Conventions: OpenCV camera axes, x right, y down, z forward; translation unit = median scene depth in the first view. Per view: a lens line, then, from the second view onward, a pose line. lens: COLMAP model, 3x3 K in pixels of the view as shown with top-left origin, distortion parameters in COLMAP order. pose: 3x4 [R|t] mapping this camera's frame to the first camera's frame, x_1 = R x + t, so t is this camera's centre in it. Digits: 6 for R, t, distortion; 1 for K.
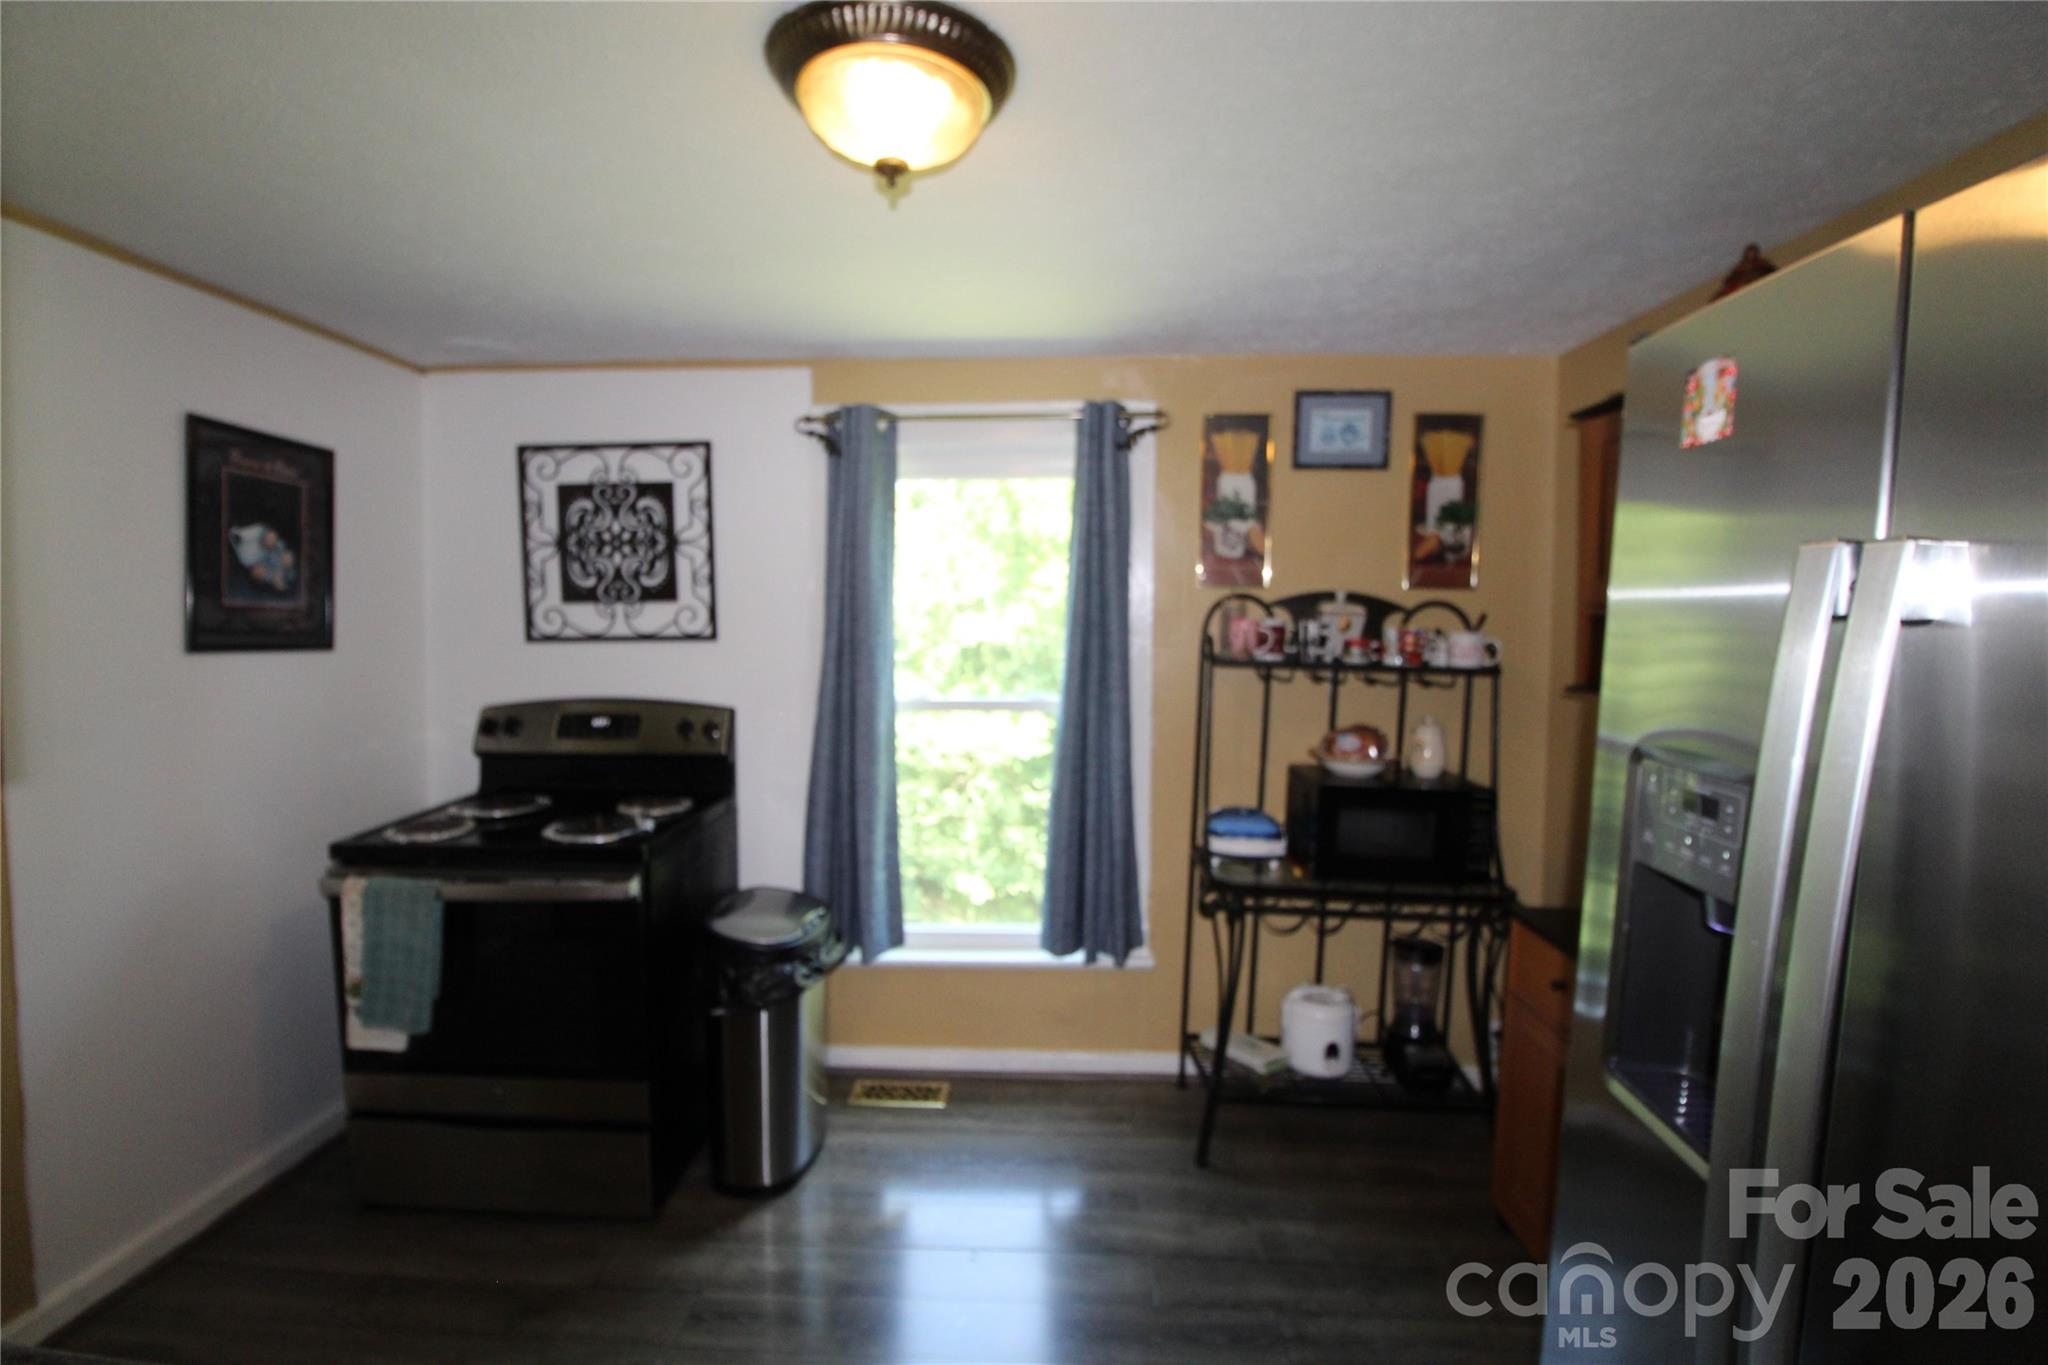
lens RADIAL K [[954.1, 0, 1021.9], [0, 954.1, 645.2], [0, 0, 1]] dist [0.002031, -0.014784]
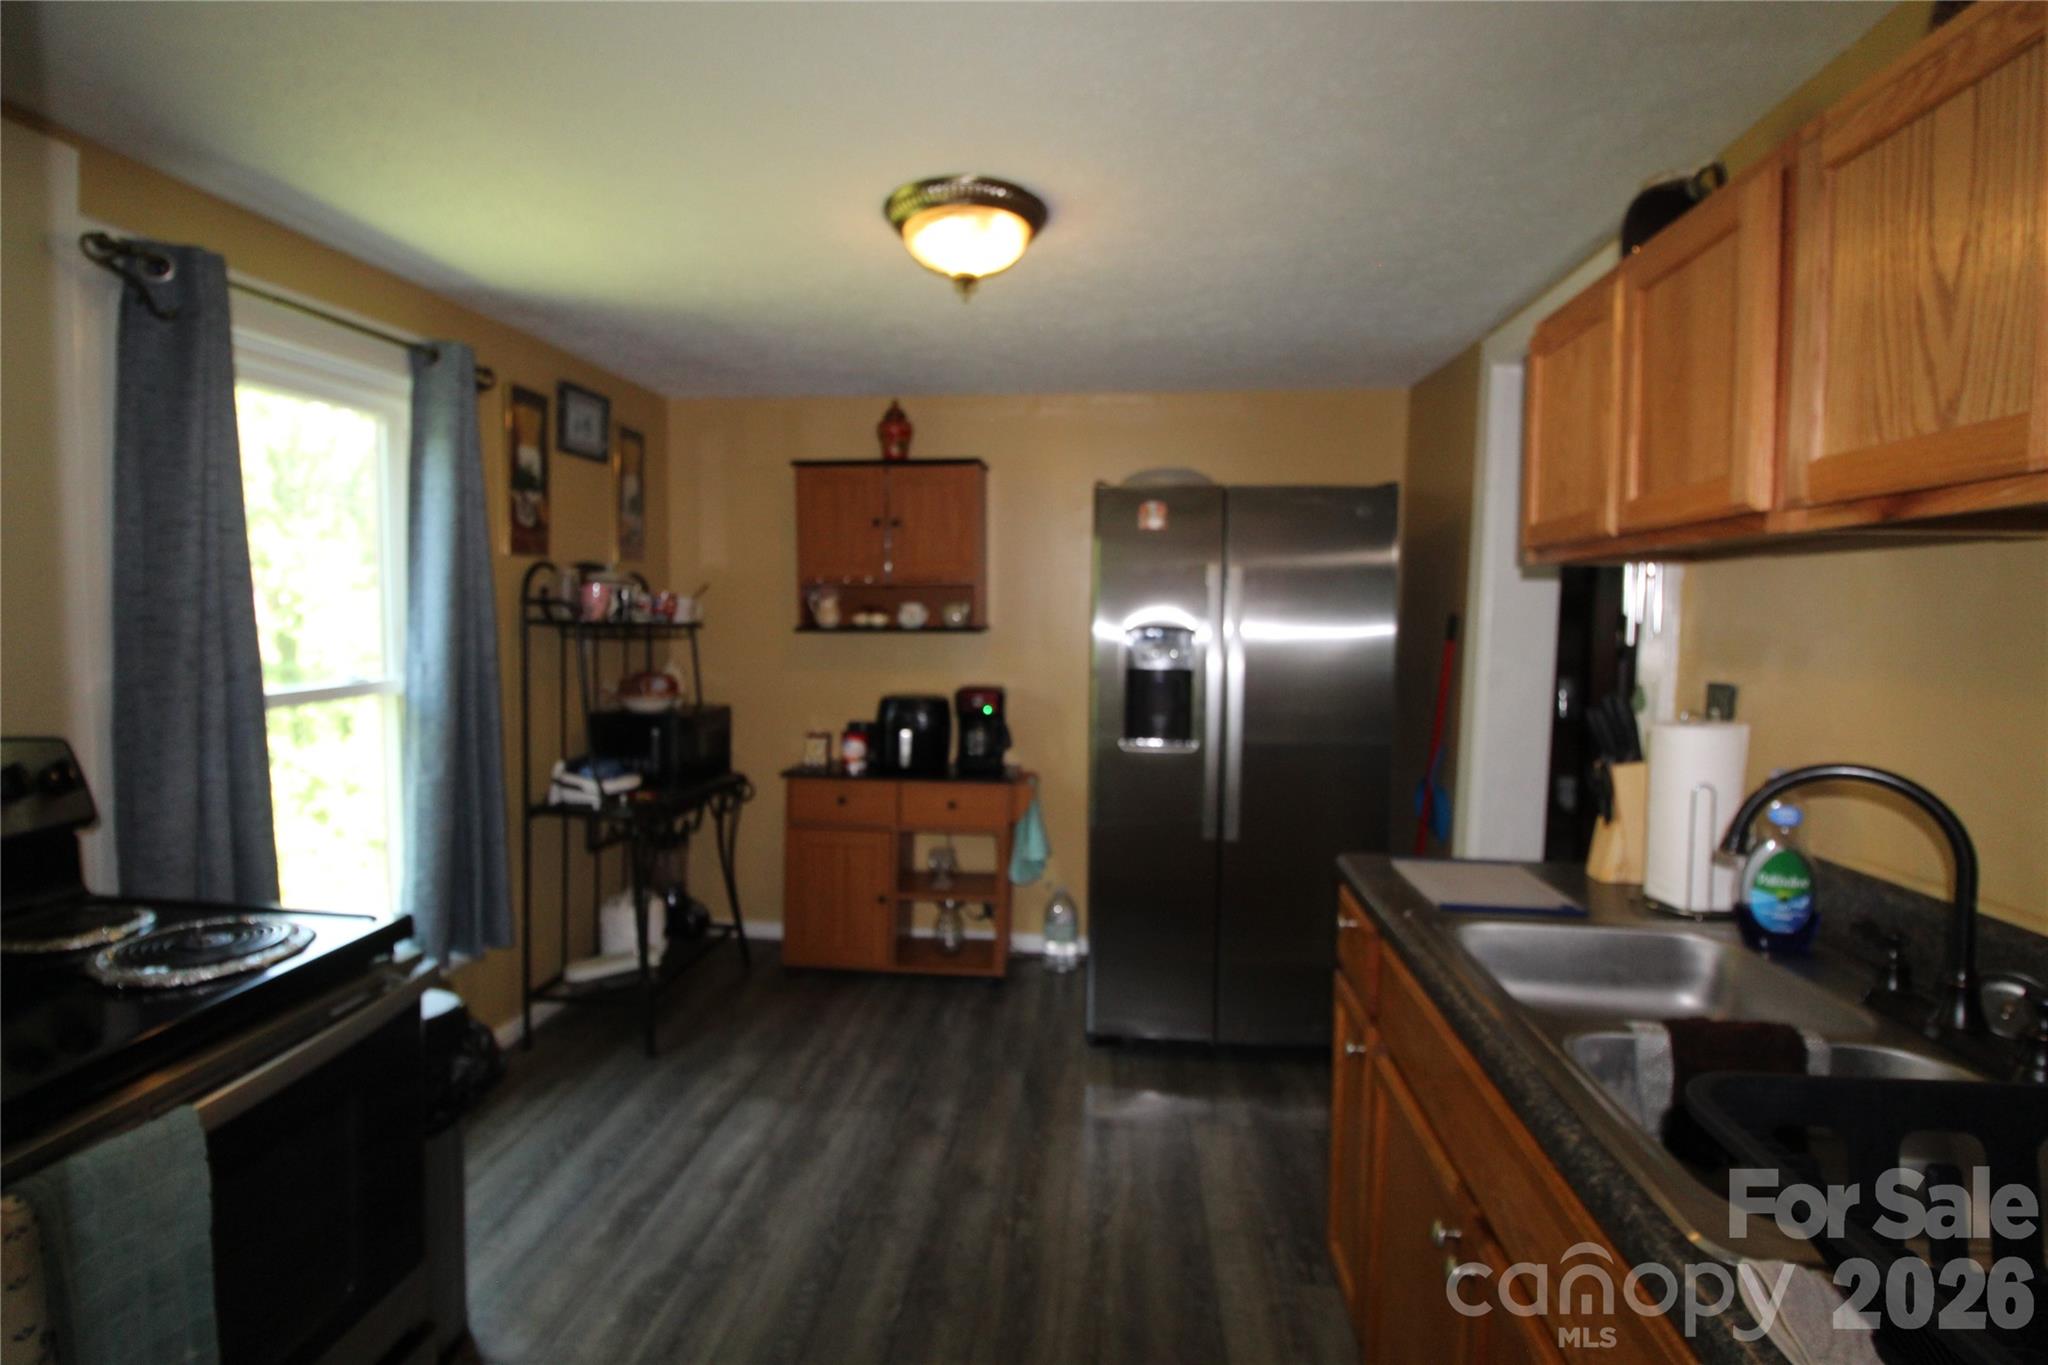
lens RADIAL K [[954.1, 0, 1021.9], [0, 954.1, 645.2], [0, 0, 1]] dist [0.002031, -0.014784]
pose [[0.055797, -0.047504, 0.997311, -0.798311], [0.020215, 0.998717, 0.046440, -0.000552], [-0.998237, 0.017569, 0.056685, 0.410095]]
